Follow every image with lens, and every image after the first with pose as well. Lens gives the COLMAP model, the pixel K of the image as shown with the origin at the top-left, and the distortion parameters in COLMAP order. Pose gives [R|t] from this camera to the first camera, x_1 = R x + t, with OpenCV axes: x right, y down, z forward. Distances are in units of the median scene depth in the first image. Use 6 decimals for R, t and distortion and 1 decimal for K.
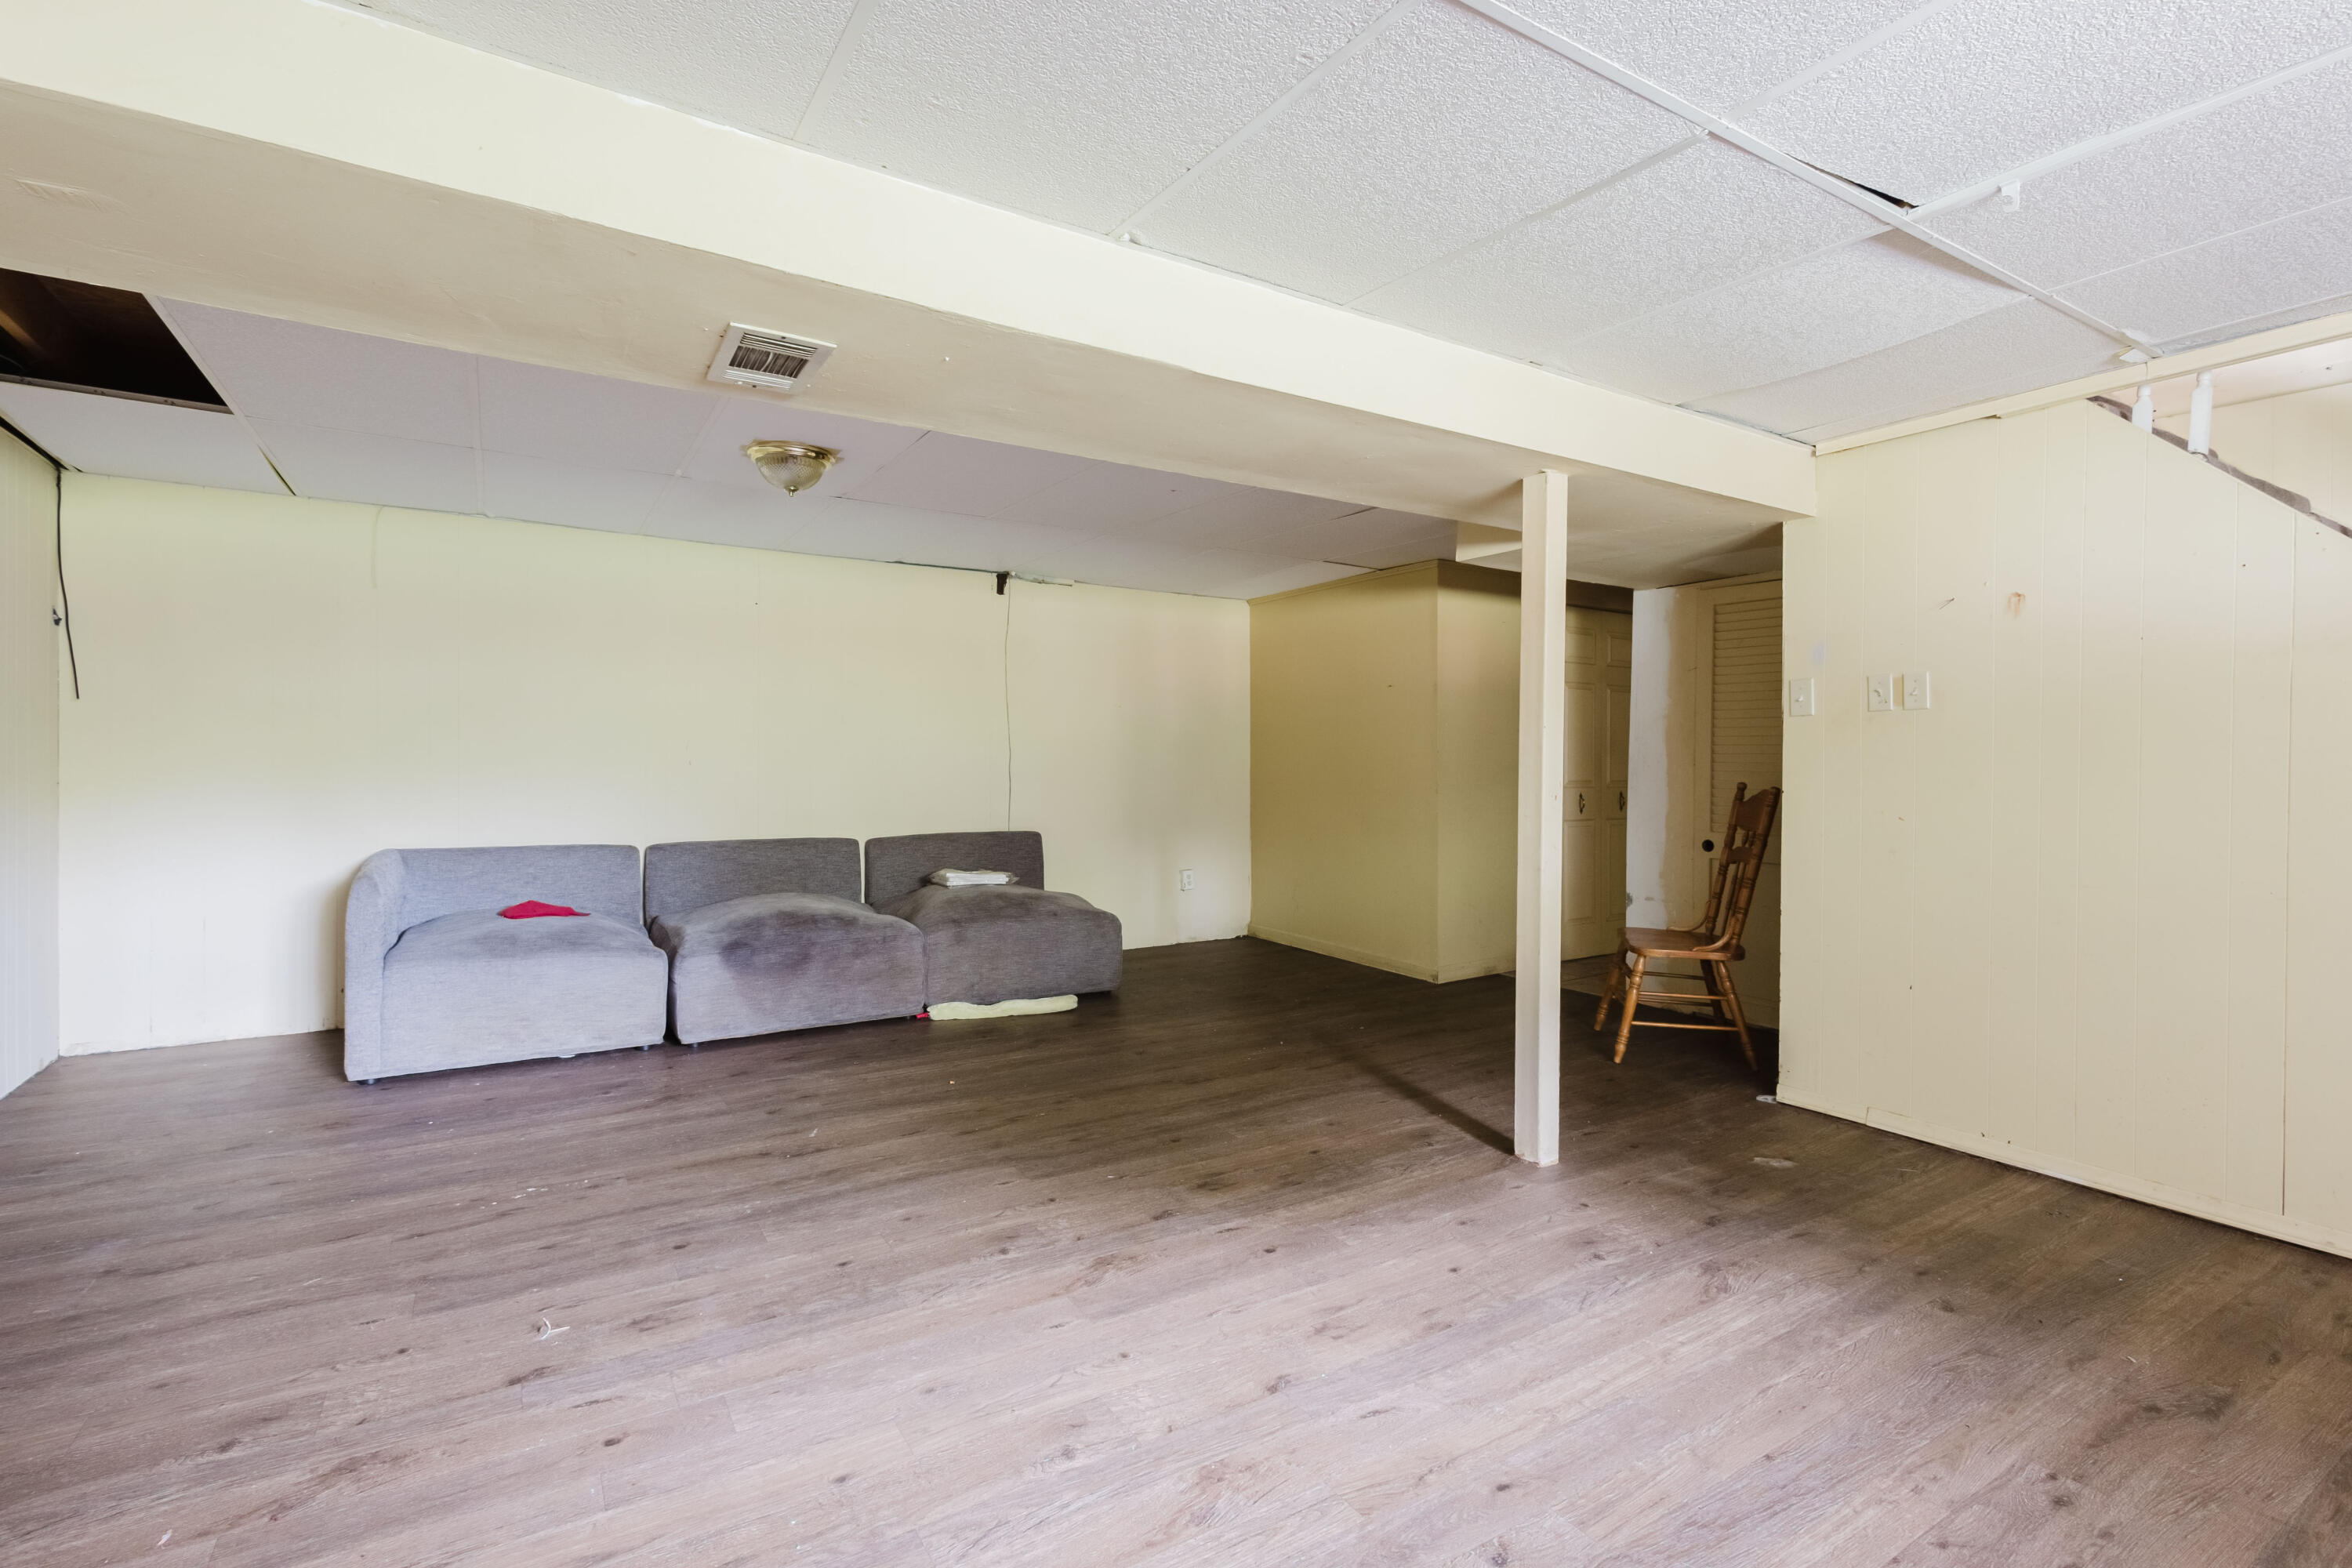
lens RADIAL K [[1082.3, 0, 1179.1], [0, 1082.3, 774.2], [0, 0, 1]] dist [0.014161, -0.002741]
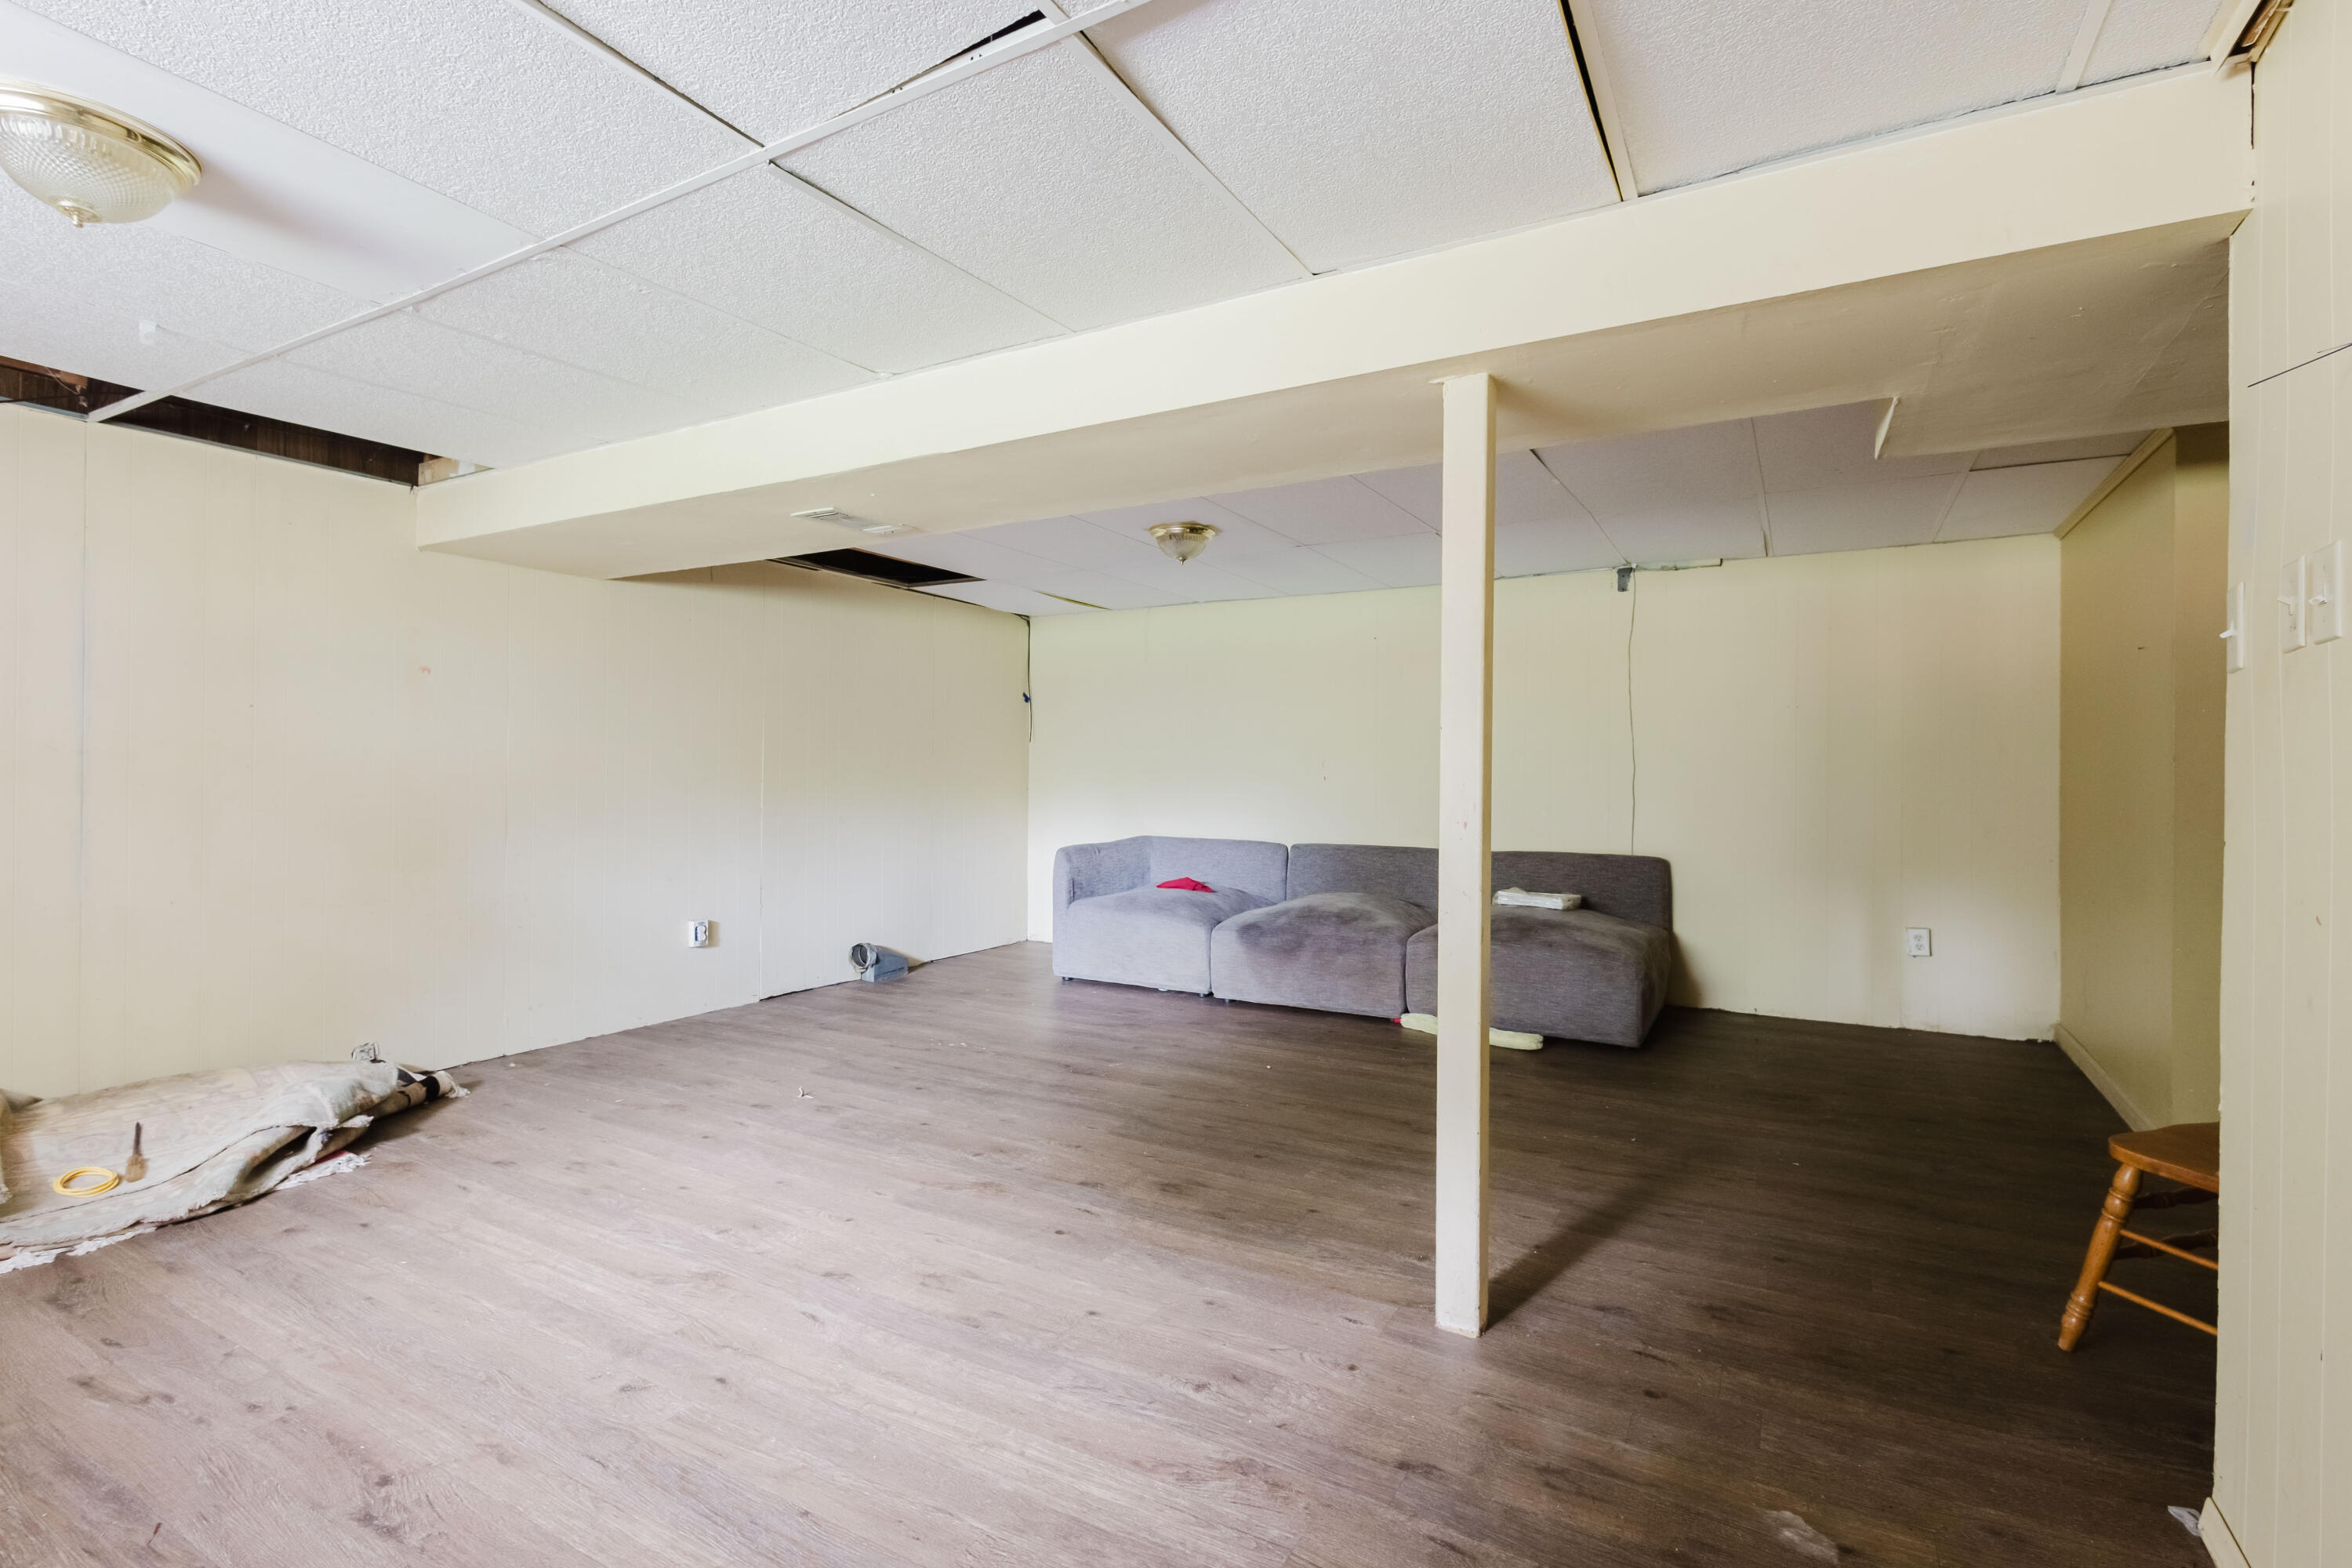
lens RADIAL K [[1082.3, 0, 1179.4], [0, 1082.3, 782.9], [0, 0, 1]] dist [0.014161, -0.002741]
pose [[0.468400, 0.004917, -0.883503, 0.936466], [-0.010649, 0.999943, -0.000081, -0.005908], [0.883452, 0.009446, 0.468426, 0.515652]]
